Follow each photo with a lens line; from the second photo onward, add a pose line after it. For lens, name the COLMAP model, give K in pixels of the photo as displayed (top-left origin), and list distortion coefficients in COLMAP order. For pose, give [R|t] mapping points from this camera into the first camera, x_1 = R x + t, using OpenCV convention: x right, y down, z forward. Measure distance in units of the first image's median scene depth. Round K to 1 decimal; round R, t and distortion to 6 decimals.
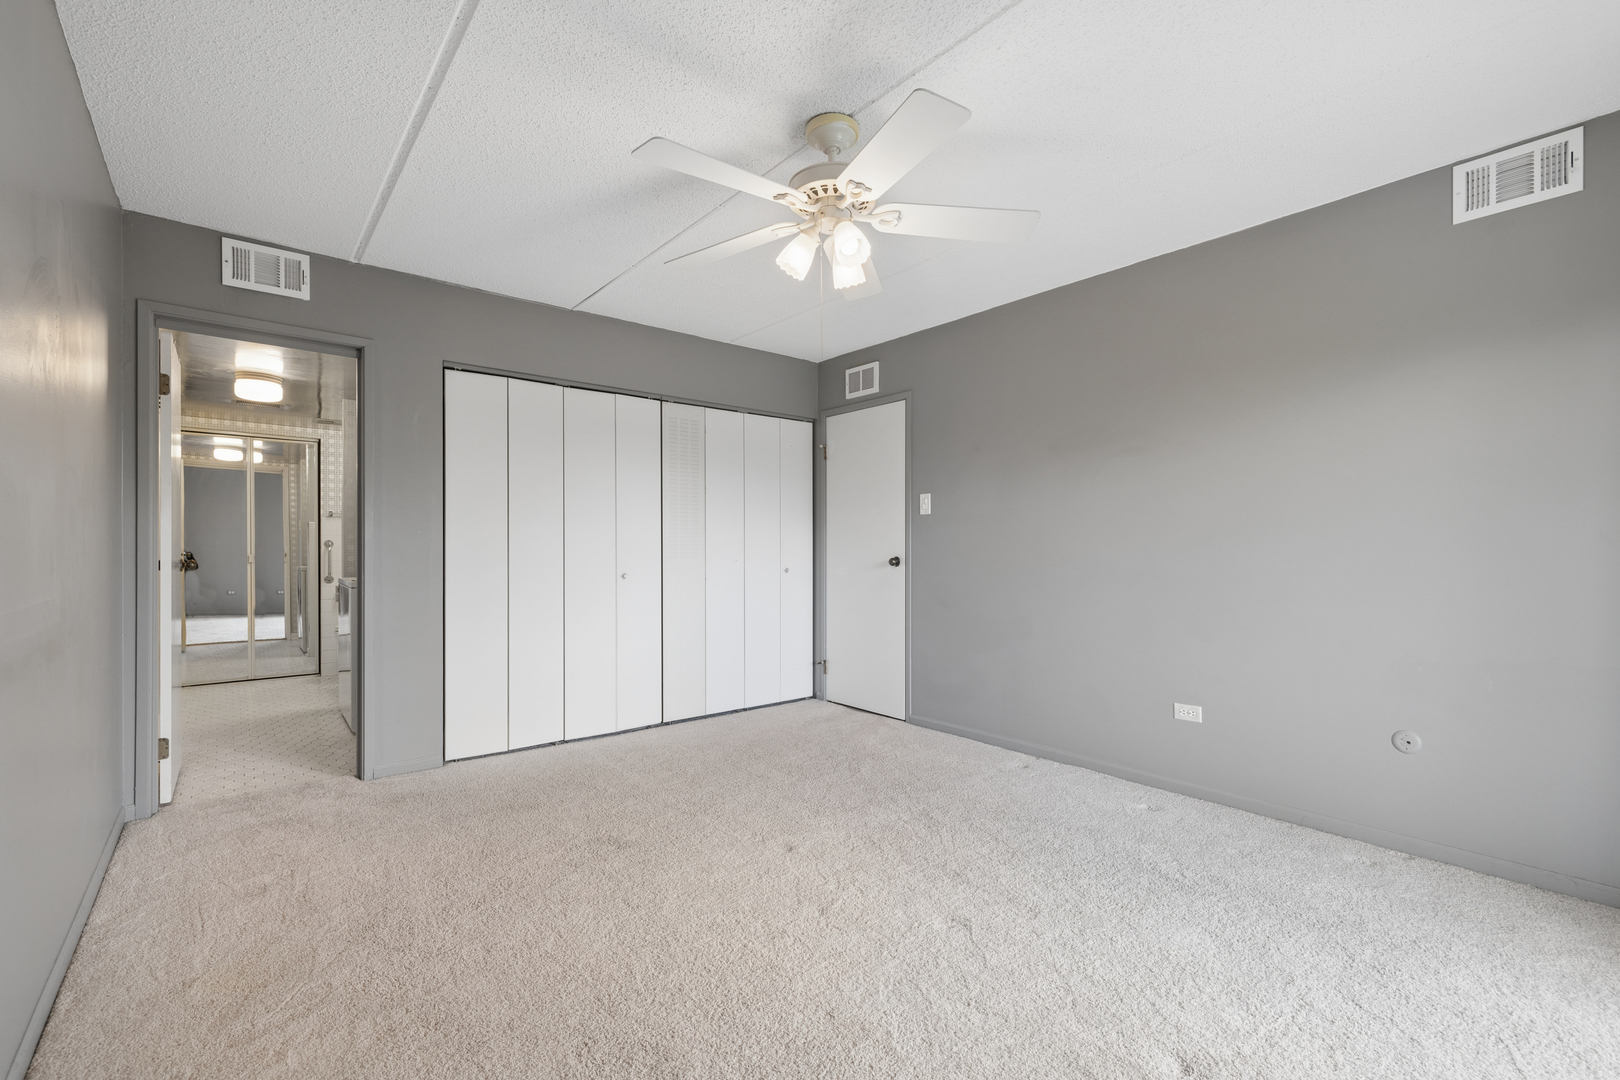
lens RADIAL K [[676.4, 0, 805.1], [0, 676.4, 540.1], [0, 0, 1]] dist [-0.000113, -0.000229]
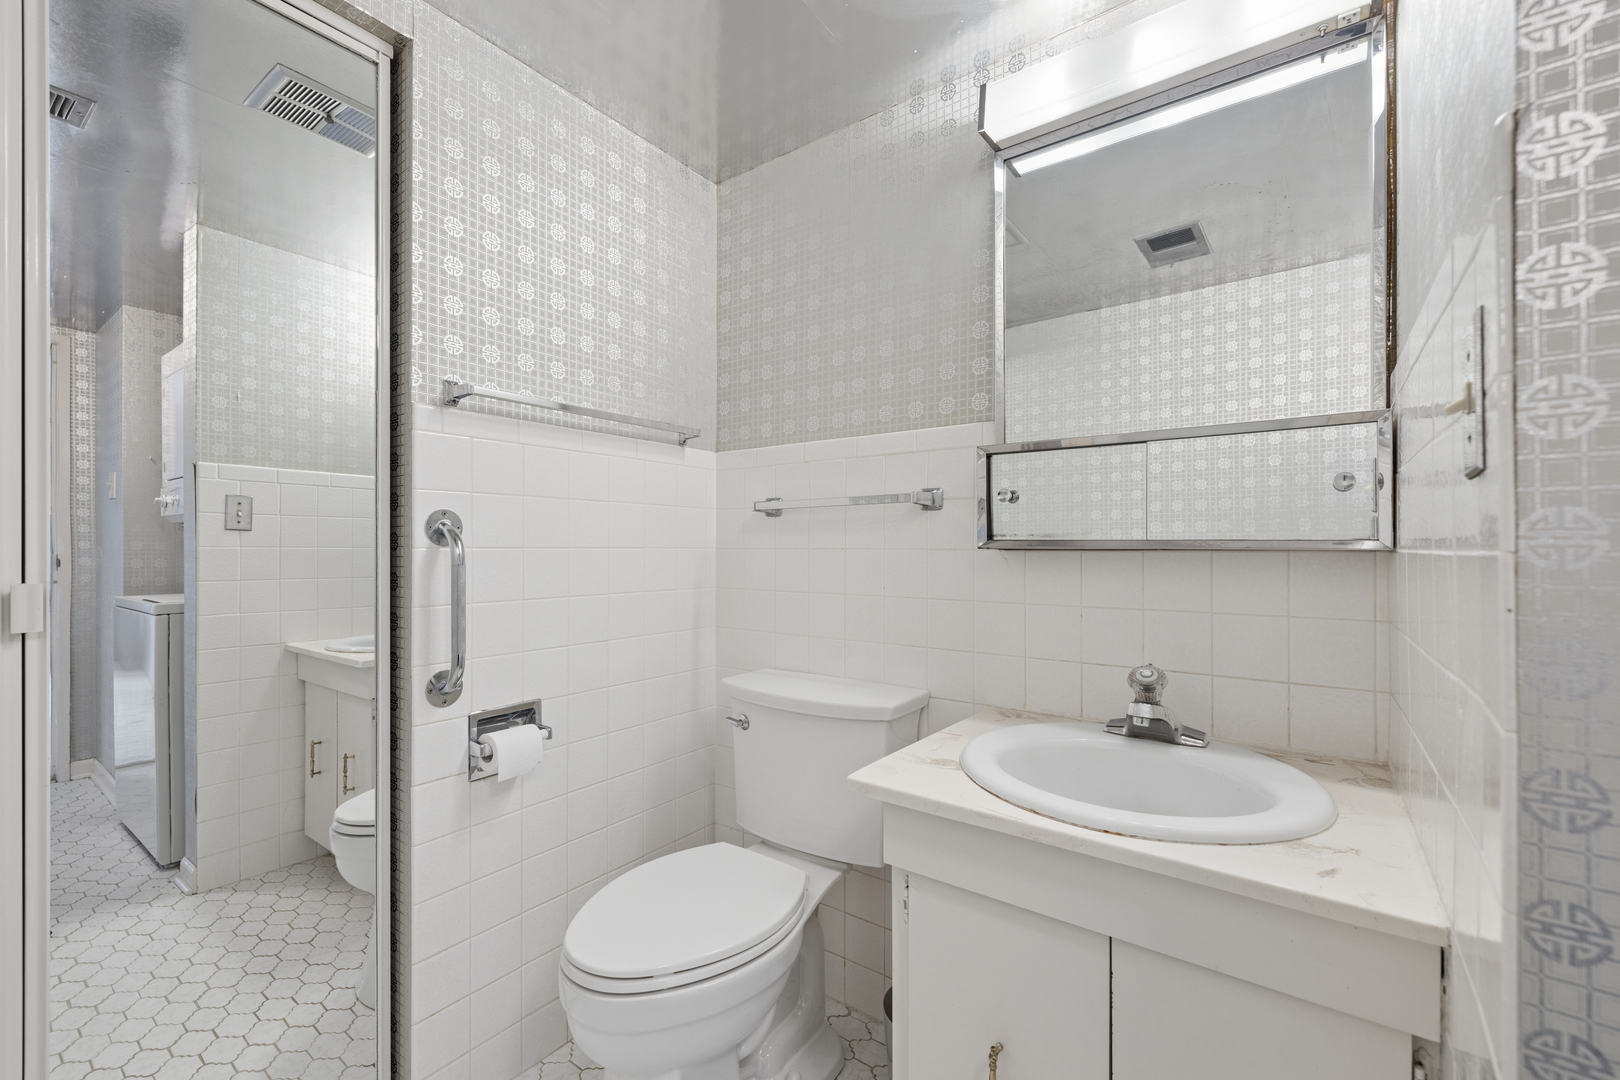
lens RADIAL K [[676.4, 0, 805.1], [0, 676.4, 540.1], [0, 0, 1]] dist [-0.000113, -0.000229]
pose [[0.973039, 0.002709, 0.230624, -0.439840], [-0.003599, 0.999988, 0.003442, 0.005828], [-0.230612, -0.004179, 0.973037, 0.520619]]
